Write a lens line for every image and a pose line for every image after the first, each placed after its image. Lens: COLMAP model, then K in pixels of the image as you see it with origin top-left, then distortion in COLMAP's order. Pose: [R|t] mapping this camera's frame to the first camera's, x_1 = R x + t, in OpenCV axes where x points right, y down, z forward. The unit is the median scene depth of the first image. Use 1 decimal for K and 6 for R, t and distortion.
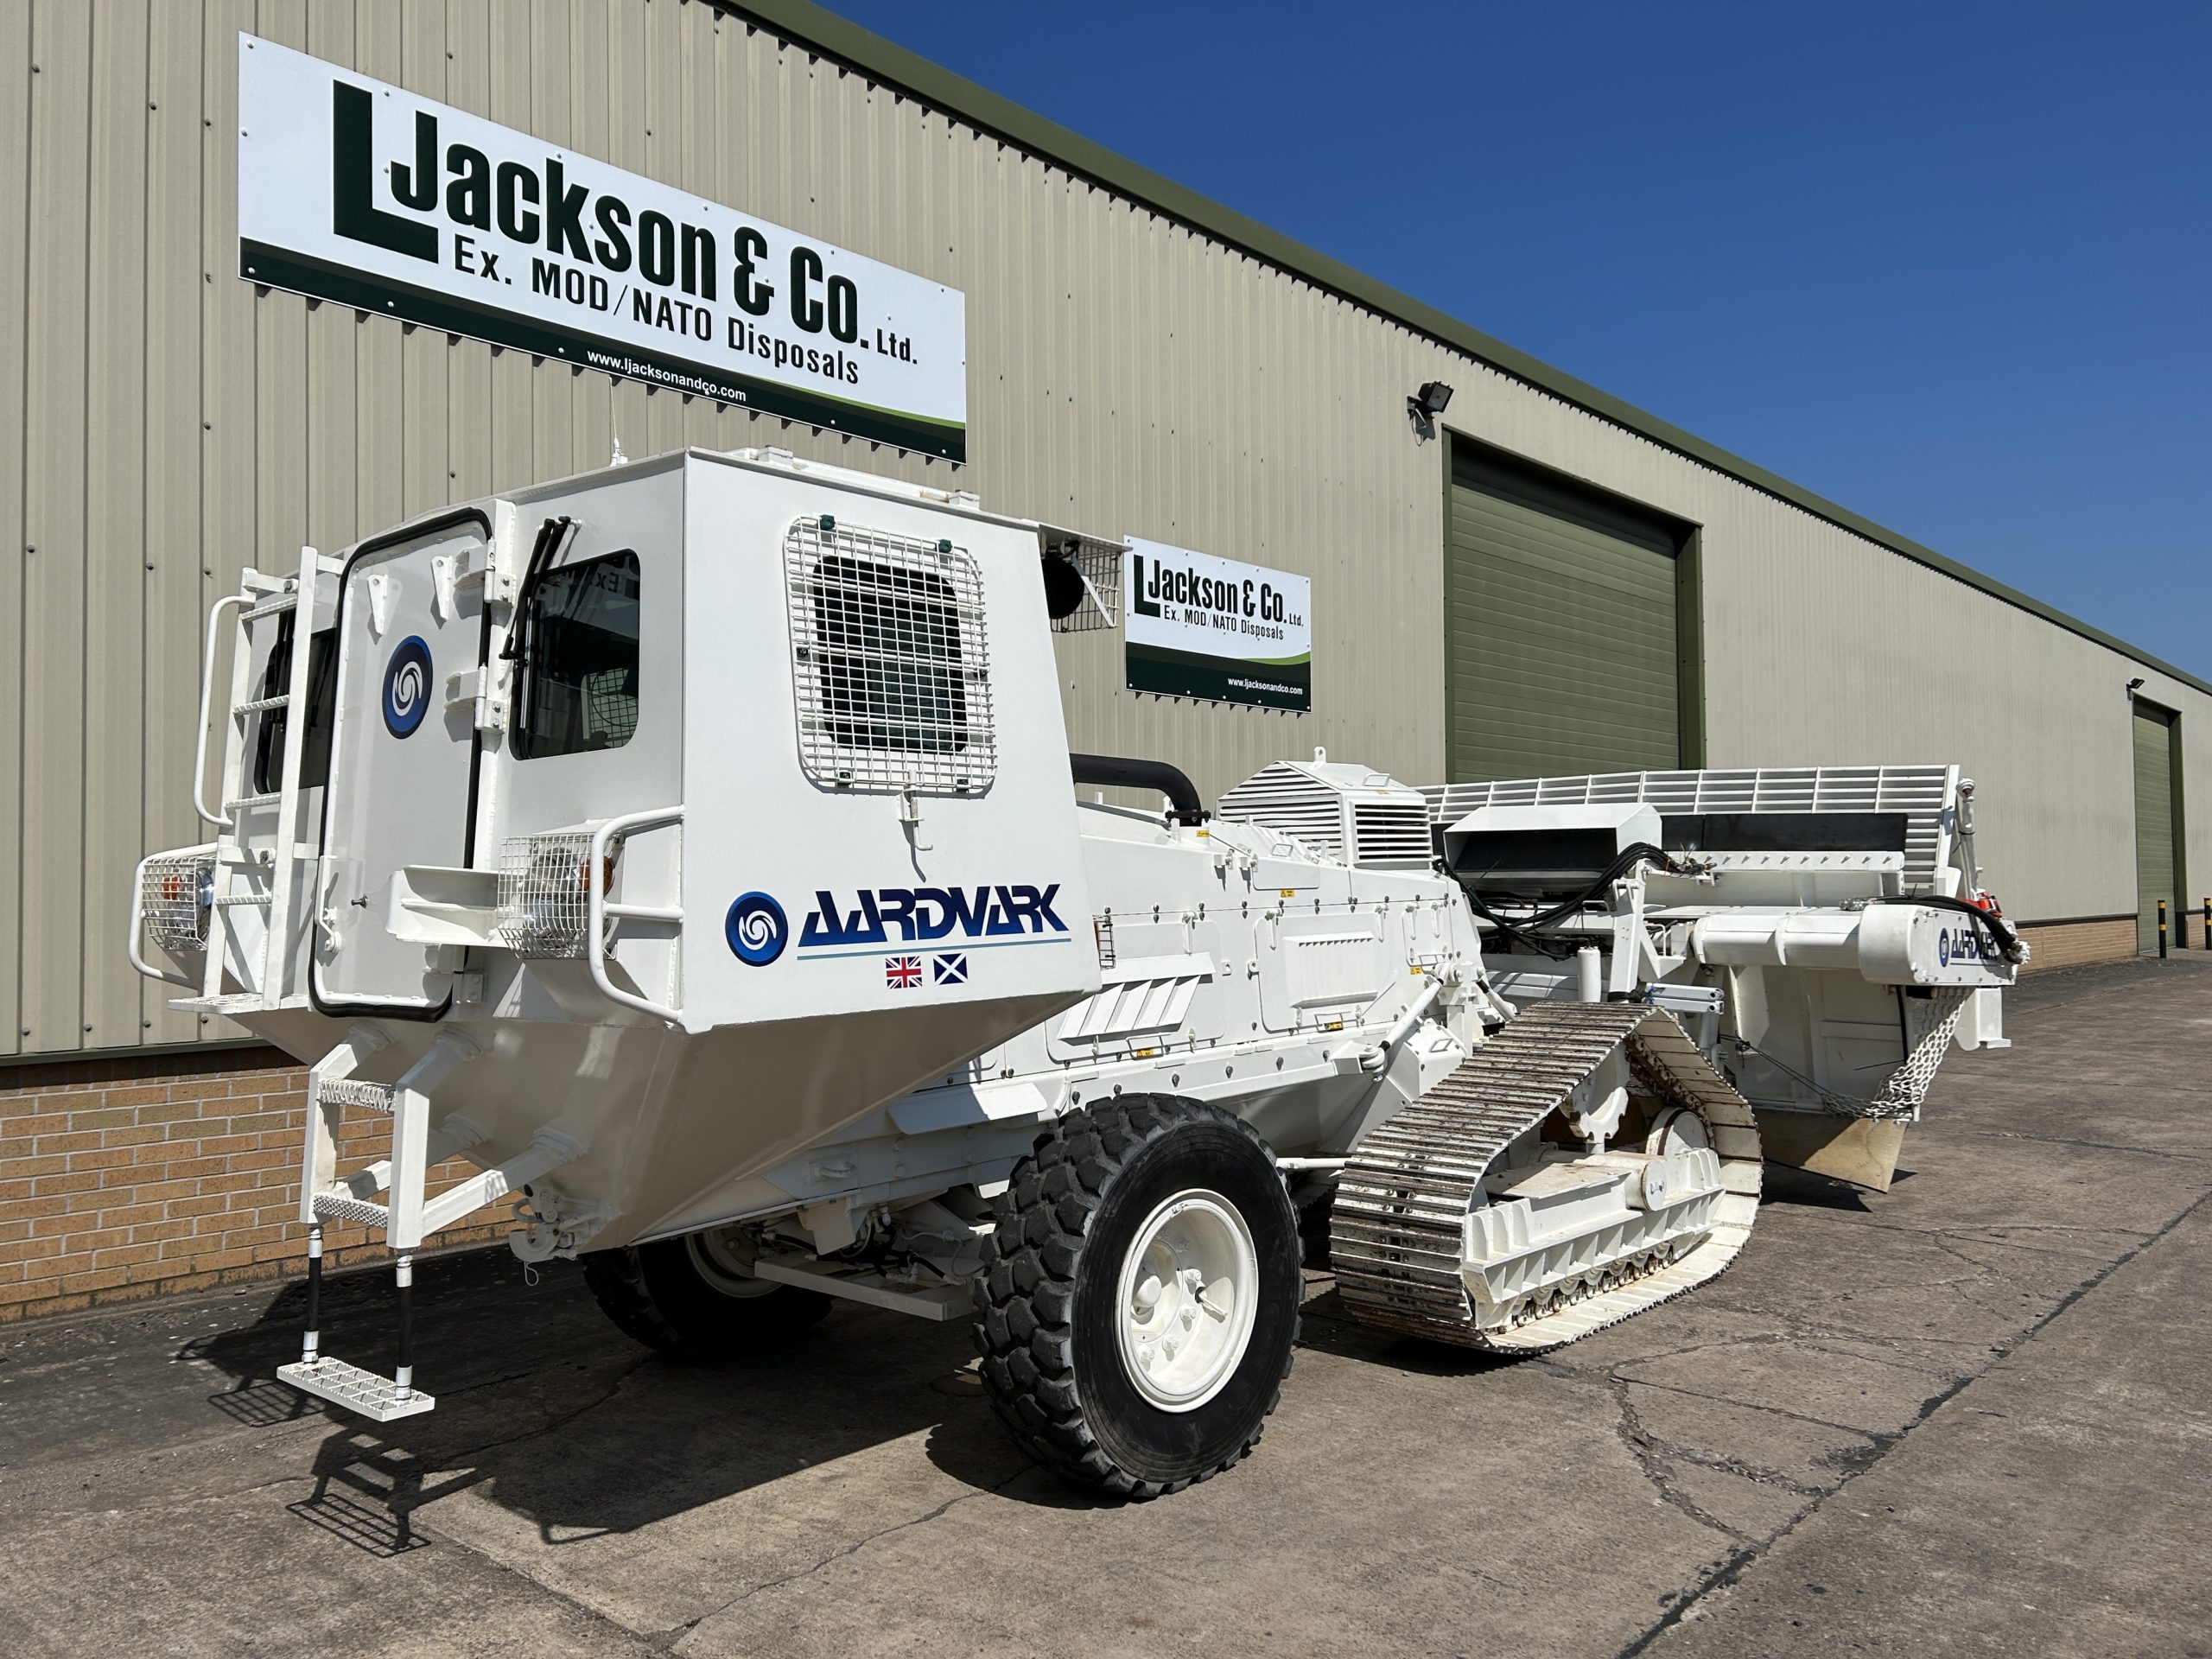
lens RADIAL K [[1664.4, 0, 1100.9], [0, 1664.4, 832.0], [0, 0, 1]] dist [0.061316, -0.066932]
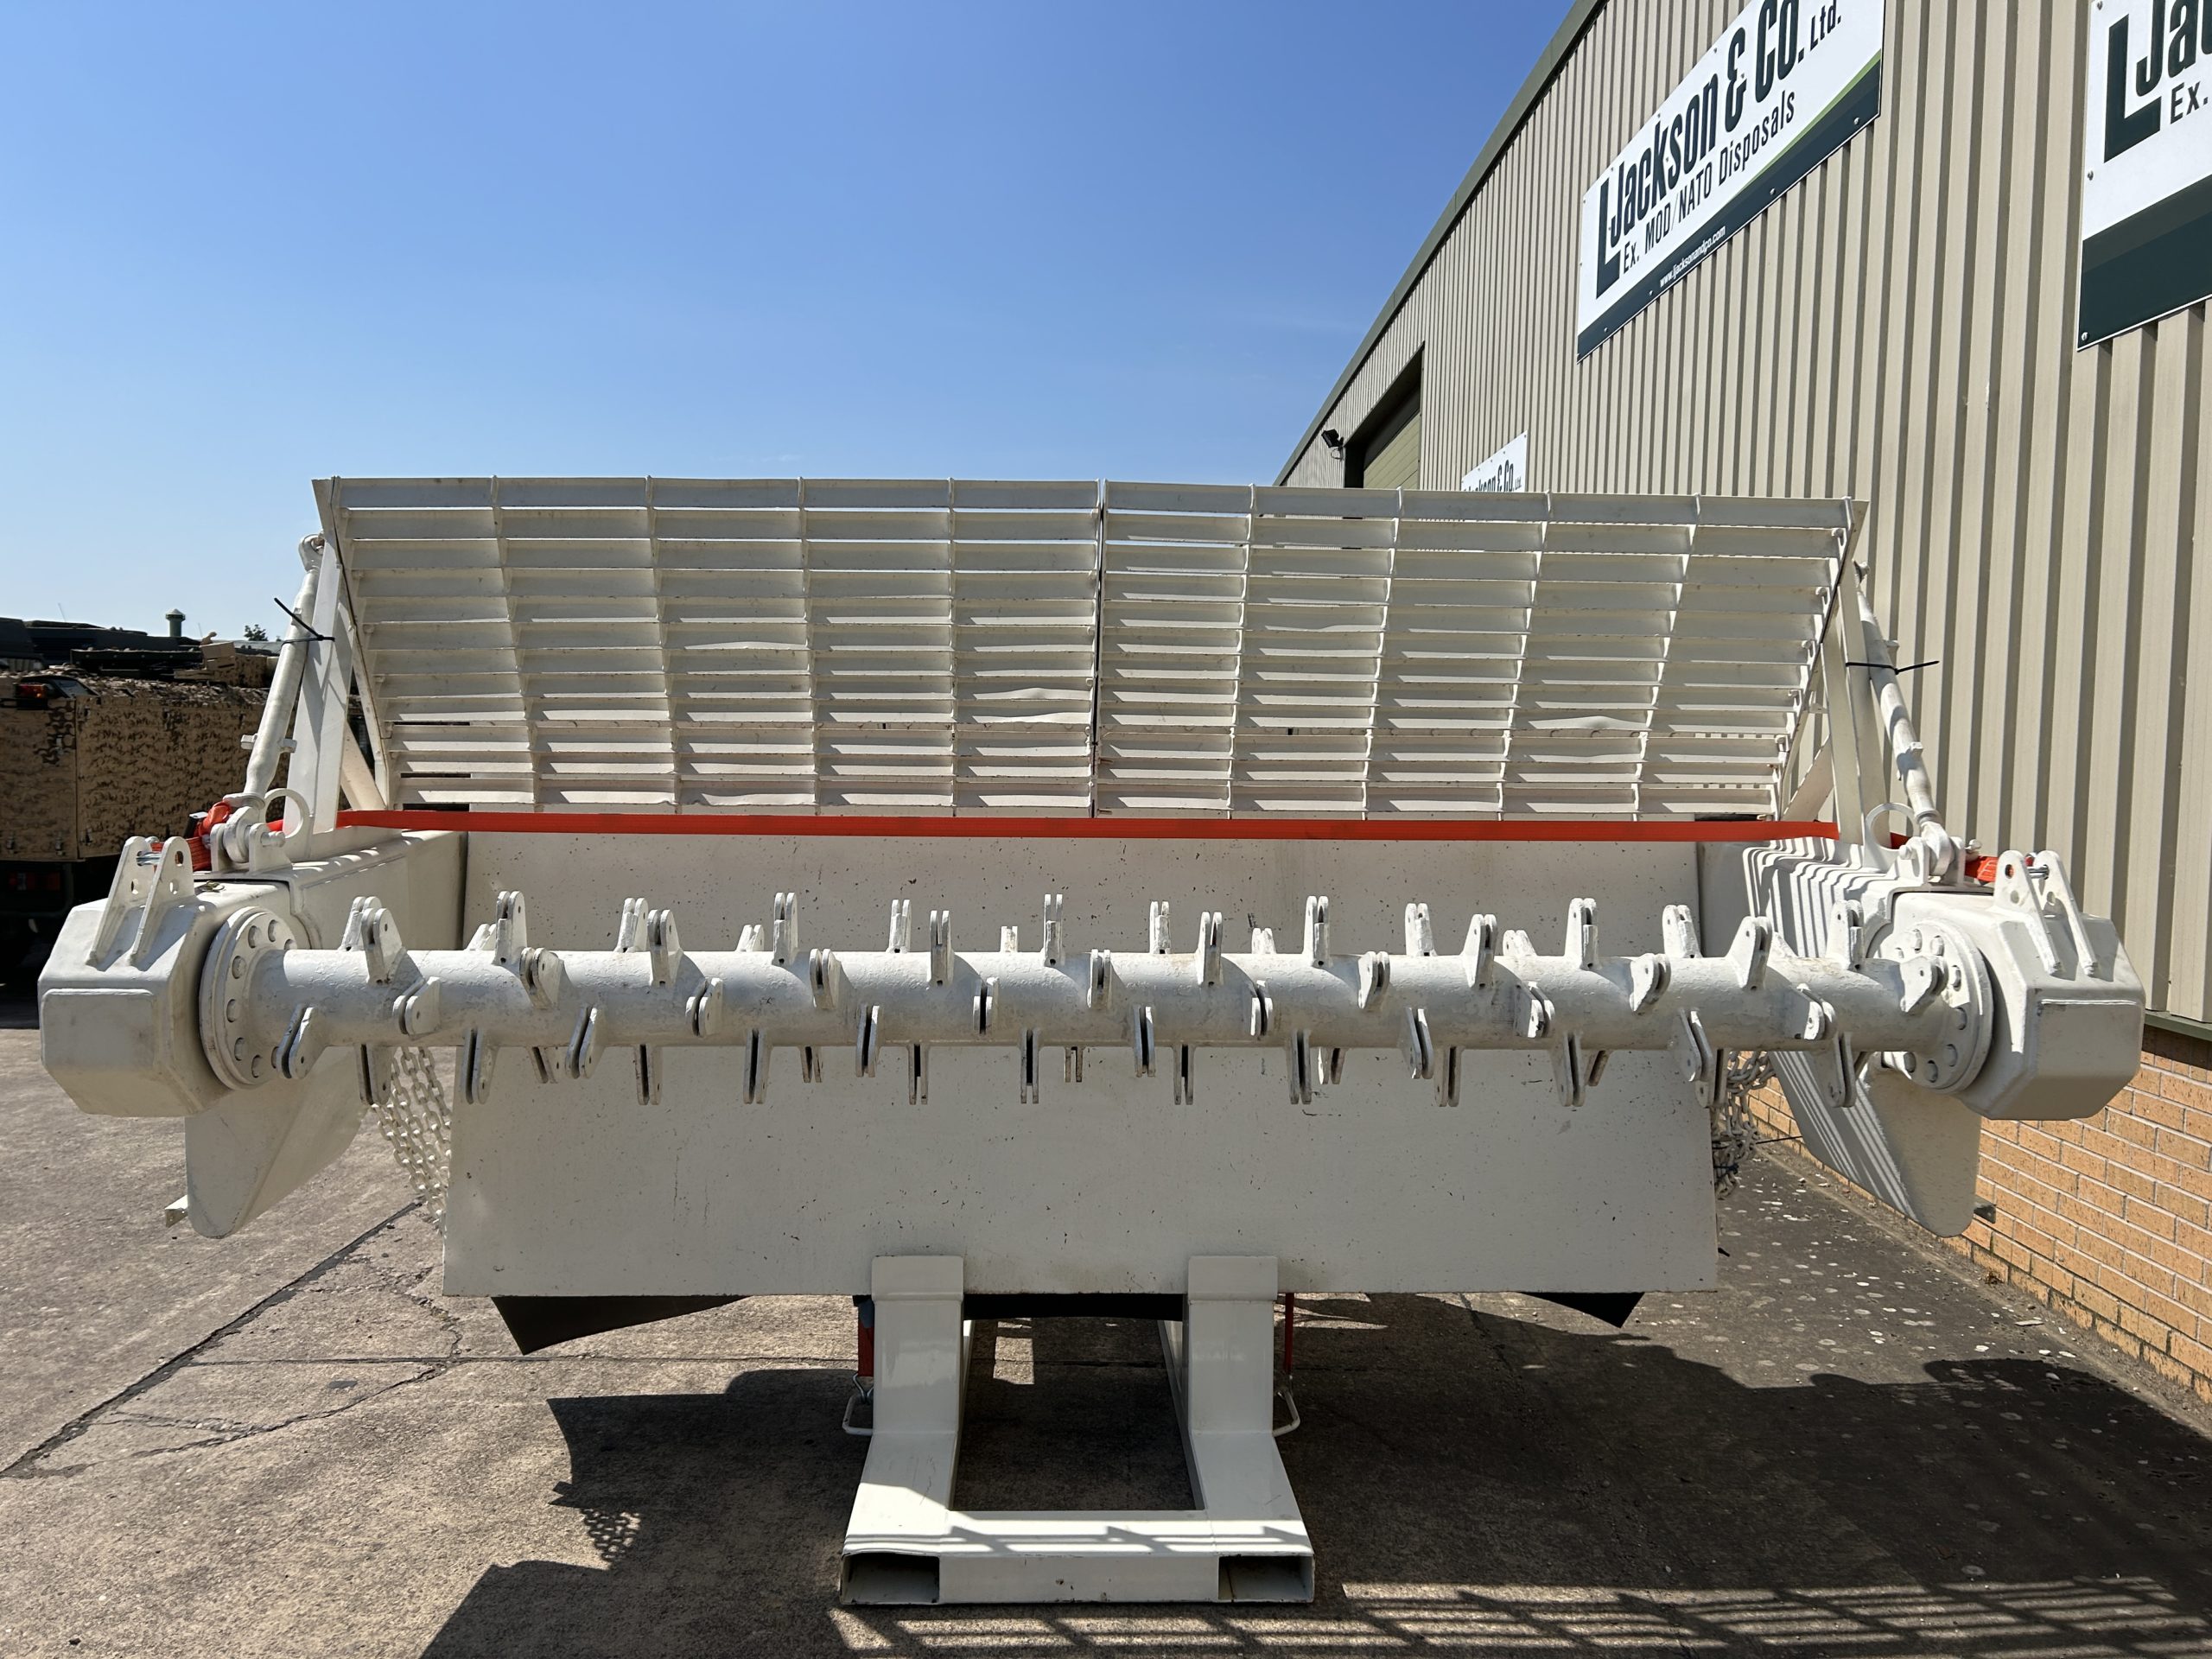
lens RADIAL K [[1664.4, 0, 1091.7], [0, 1664.4, 824.3], [0, 0, 1]] dist [0.061316, -0.066932]
pose [[-0.752488, 0.025381, -0.658117, 0.947163], [0.009524, 0.999572, 0.027659, 0.048568], [0.658537, 0.014545, -0.752408, 2.122214]]
